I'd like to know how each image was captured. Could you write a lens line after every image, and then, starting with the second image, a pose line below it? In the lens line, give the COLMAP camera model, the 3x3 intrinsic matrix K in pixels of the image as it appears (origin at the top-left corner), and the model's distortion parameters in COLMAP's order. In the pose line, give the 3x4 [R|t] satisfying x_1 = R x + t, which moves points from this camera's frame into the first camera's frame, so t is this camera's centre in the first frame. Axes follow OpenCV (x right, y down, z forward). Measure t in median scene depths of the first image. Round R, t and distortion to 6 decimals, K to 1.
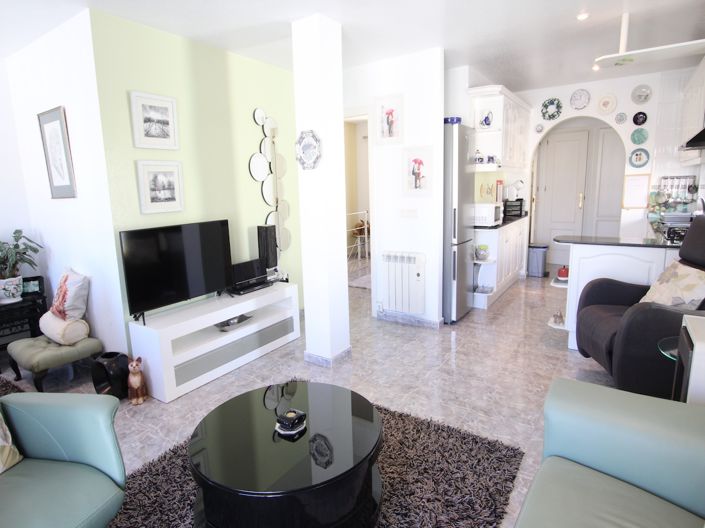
lens RADIAL K [[409.4, 0, 352.3], [0, 409.4, 261.1], [0, 0, 1]] dist [-0.002002, -0.000148]
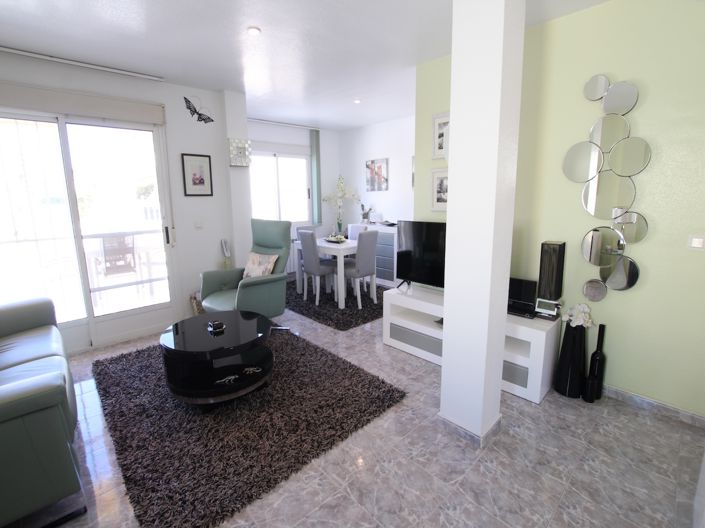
lens RADIAL K [[328.0, 0, 348.1], [0, 328.0, 257.4], [0, 0, 1]] dist [-0.024904, 0.000840]
pose [[-0.242885, 0.209958, -0.947061, 0.555799], [-0.147924, 0.956862, 0.250068, -0.191542], [0.958710, 0.200831, -0.201349, 0.974953]]
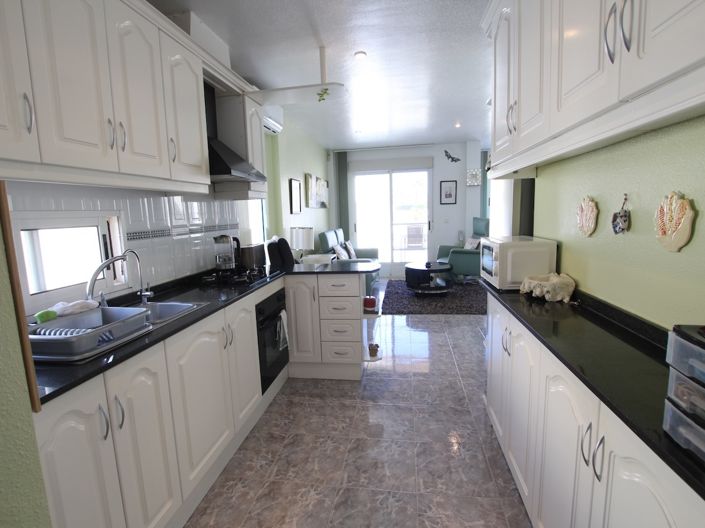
lens RADIAL K [[328.0, 0, 354.7], [0, 328.0, 257.3], [0, 0, 1]] dist [-0.024904, 0.000840]
pose [[-0.903651, 0.126045, -0.409302, 0.992987], [-0.009204, 0.949773, 0.312805, -0.369721], [0.428171, 0.286434, -0.857103, 1.883687]]
